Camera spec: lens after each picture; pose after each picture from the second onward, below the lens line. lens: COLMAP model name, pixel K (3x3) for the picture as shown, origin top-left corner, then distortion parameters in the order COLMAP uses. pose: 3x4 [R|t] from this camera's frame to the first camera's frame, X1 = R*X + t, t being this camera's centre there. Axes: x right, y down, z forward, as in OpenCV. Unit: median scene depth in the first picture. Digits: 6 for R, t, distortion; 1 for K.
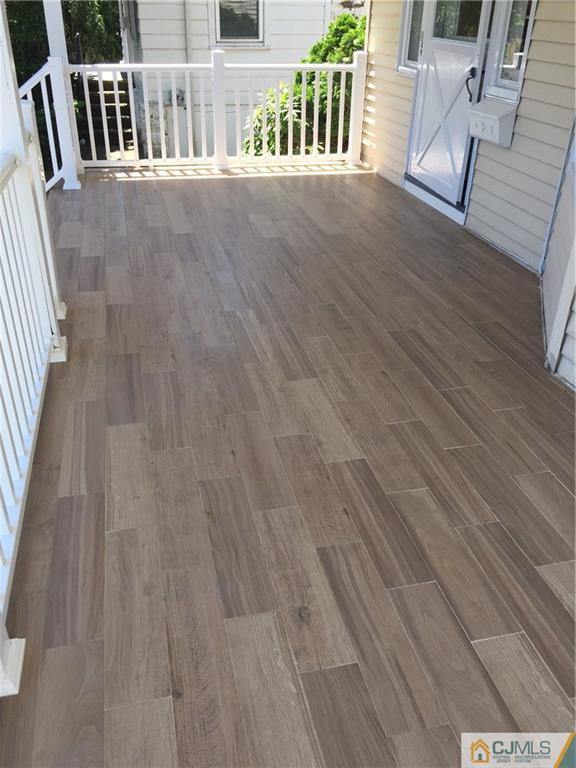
lens RADIAL K [[661.0, 0, 286.3], [0, 661.0, 383.4], [0, 0, 1]] dist [0.079529, -0.099850]
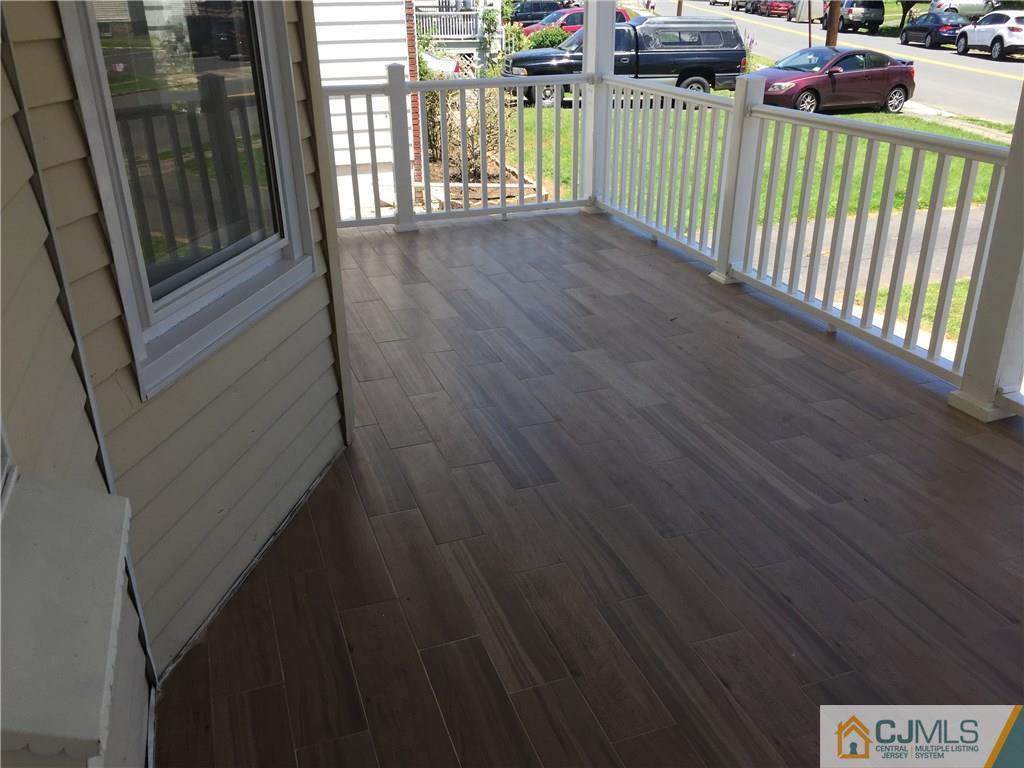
lens RADIAL K [[881.3, 0, 511.9], [0, 881.3, 385.6], [0, 0, 1]] dist [0.079529, -0.099850]
pose [[-0.994283, 0.046435, -0.096152, 0.369486], [-0.049694, 0.595794, 0.801598, -1.091942], [0.094509, 0.801794, -0.590080, 1.924723]]
